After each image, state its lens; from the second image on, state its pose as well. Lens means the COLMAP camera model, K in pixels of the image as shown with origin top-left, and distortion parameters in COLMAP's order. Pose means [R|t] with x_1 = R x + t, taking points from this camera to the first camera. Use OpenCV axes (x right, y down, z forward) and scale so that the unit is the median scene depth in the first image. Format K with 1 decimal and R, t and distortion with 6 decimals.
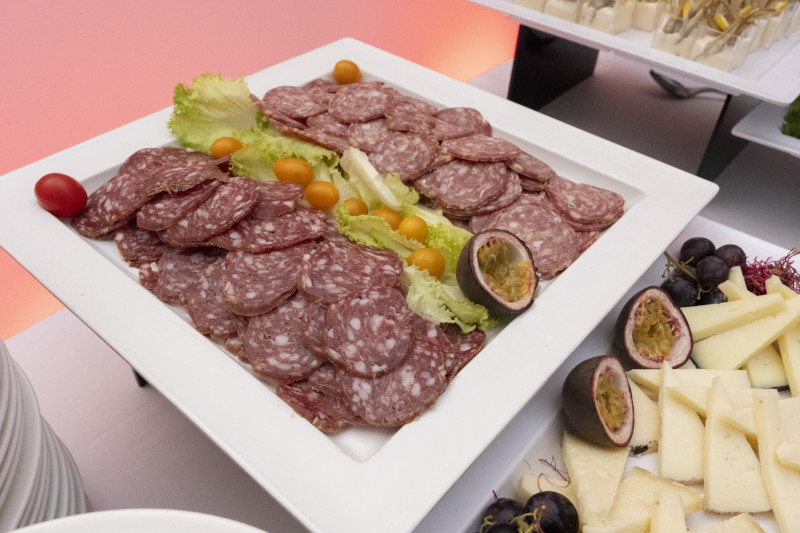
lens RADIAL K [[727.5, 0, 400.0], [0, 727.5, 266.5], [0, 0, 1]] dist [0.018716, -0.003712]
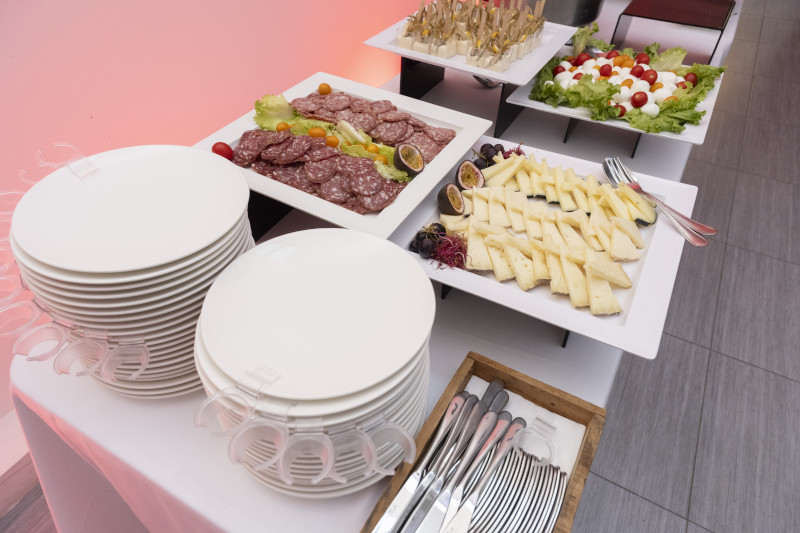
lens RADIAL K [[572.2, 0, 400.0], [0, 572.2, 266.5], [0, 0, 1]] dist [0.077496, -0.001699]
pose [[0.983216, -0.131194, 0.126788, -0.186936], [0.125679, 0.990780, 0.050594, 0.249873], [-0.132257, -0.033810, 0.990639, -0.945017]]
